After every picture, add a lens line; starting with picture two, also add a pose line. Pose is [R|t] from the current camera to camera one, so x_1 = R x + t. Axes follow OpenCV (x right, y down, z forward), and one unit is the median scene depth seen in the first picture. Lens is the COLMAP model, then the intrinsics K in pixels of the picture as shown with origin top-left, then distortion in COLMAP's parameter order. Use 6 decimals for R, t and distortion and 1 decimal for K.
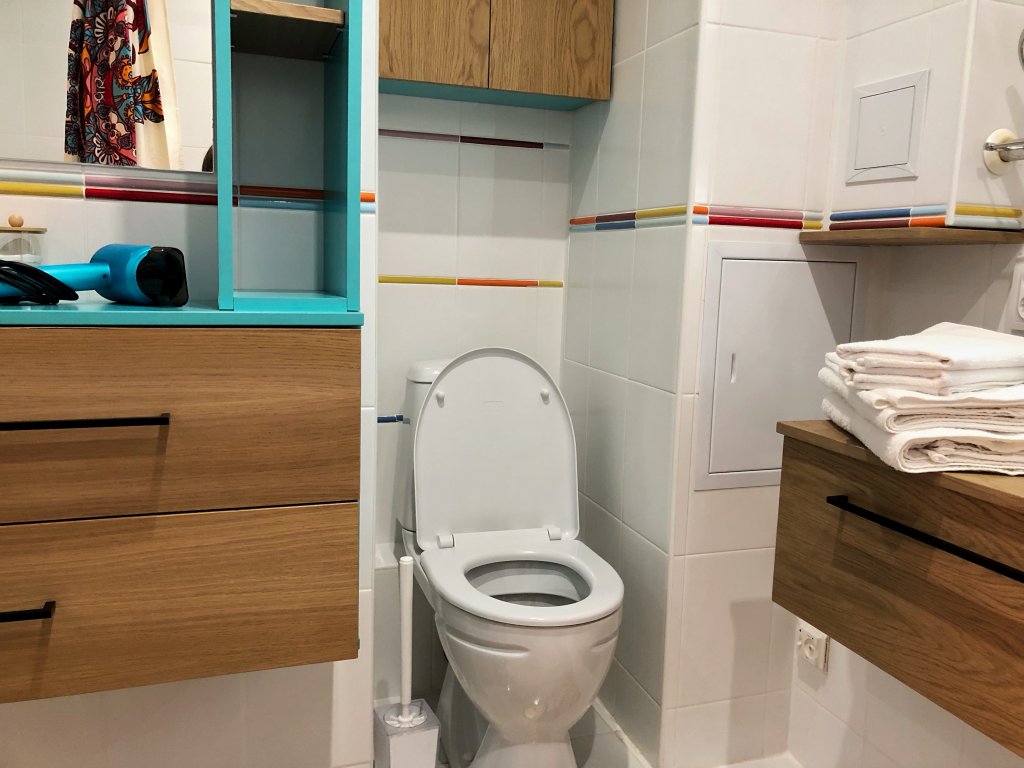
lens RADIAL K [[838.5, 0, 510.1], [0, 838.5, 382.0], [0, 0, 1]] dist [0.051796, -0.076590]
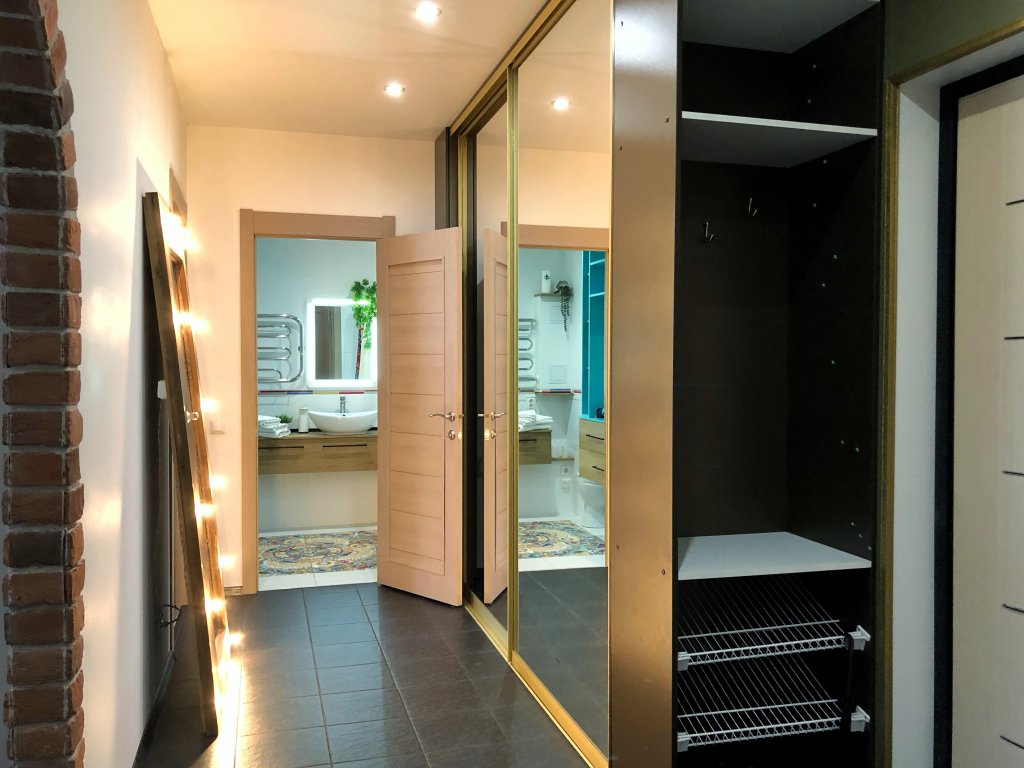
lens RADIAL K [[838.5, 0, 517.7], [0, 838.5, 382.1], [0, 0, 1]] dist [0.051796, -0.076590]
pose [[0.028947, -0.062397, 0.997632, -5.218679], [0.138072, 0.988732, 0.057834, -0.384928], [-0.989999, 0.136071, 0.037236, -0.973800]]
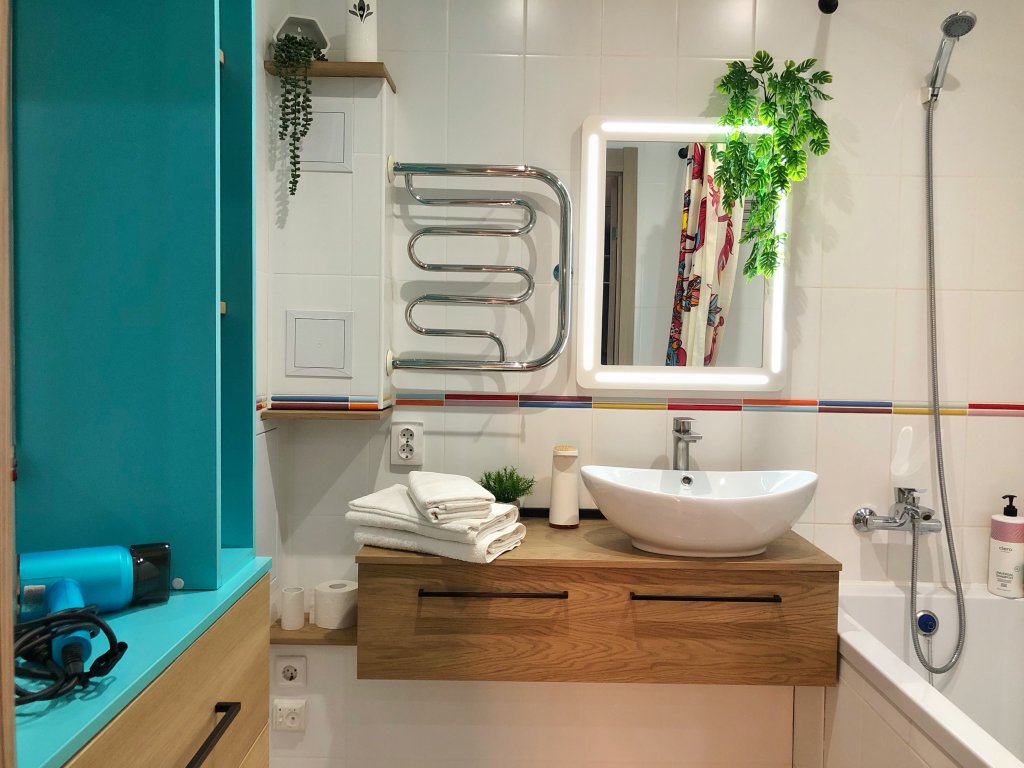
lens RADIAL K [[838.5, 0, 509.5], [0, 838.5, 389.5], [0, 0, 1]] dist [0.051796, -0.076590]
pose [[0.316638, -0.080917, 0.945089, -1.100855], [0.128192, 0.990864, 0.041887, -0.306608], [-0.939844, 0.107890, 0.324119, 0.281964]]
